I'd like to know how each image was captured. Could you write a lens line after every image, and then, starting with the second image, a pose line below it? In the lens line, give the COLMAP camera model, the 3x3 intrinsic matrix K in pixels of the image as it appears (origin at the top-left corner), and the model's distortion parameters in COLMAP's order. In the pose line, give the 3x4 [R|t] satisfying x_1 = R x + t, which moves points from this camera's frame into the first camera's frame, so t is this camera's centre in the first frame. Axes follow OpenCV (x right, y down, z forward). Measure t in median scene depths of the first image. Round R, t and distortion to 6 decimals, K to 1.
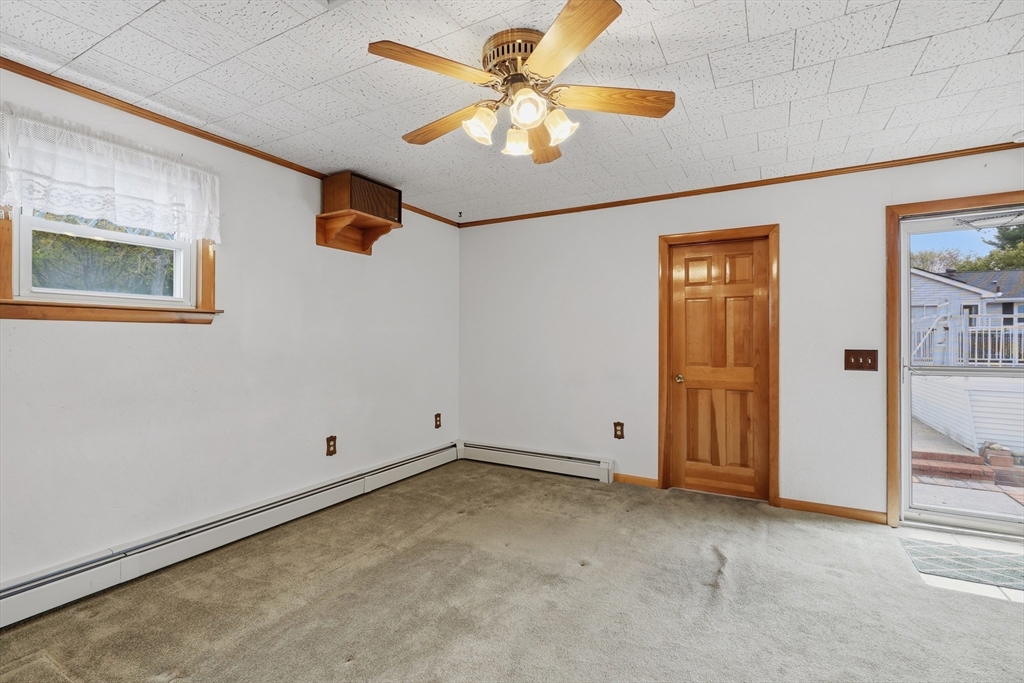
lens RADIAL K [[476.6, 0, 515.1], [0, 476.6, 337.8], [0, 0, 1]] dist [-0.003173, 0.000054]
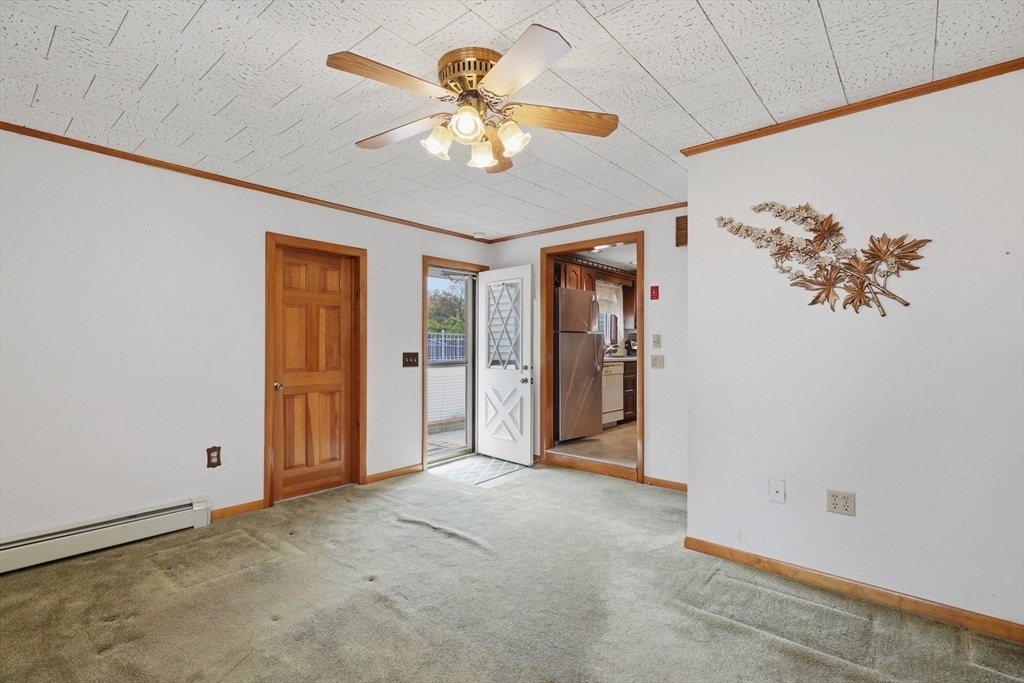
lens RADIAL K [[476.6, 0, 510.7], [0, 476.6, 343.1], [0, 0, 1]] dist [-0.003173, 0.000054]
pose [[0.191532, 0.006053, 0.981468, -0.545480], [-0.003243, 0.999979, -0.005534, 0.003865], [-0.981481, -0.002123, 0.191548, 0.395143]]
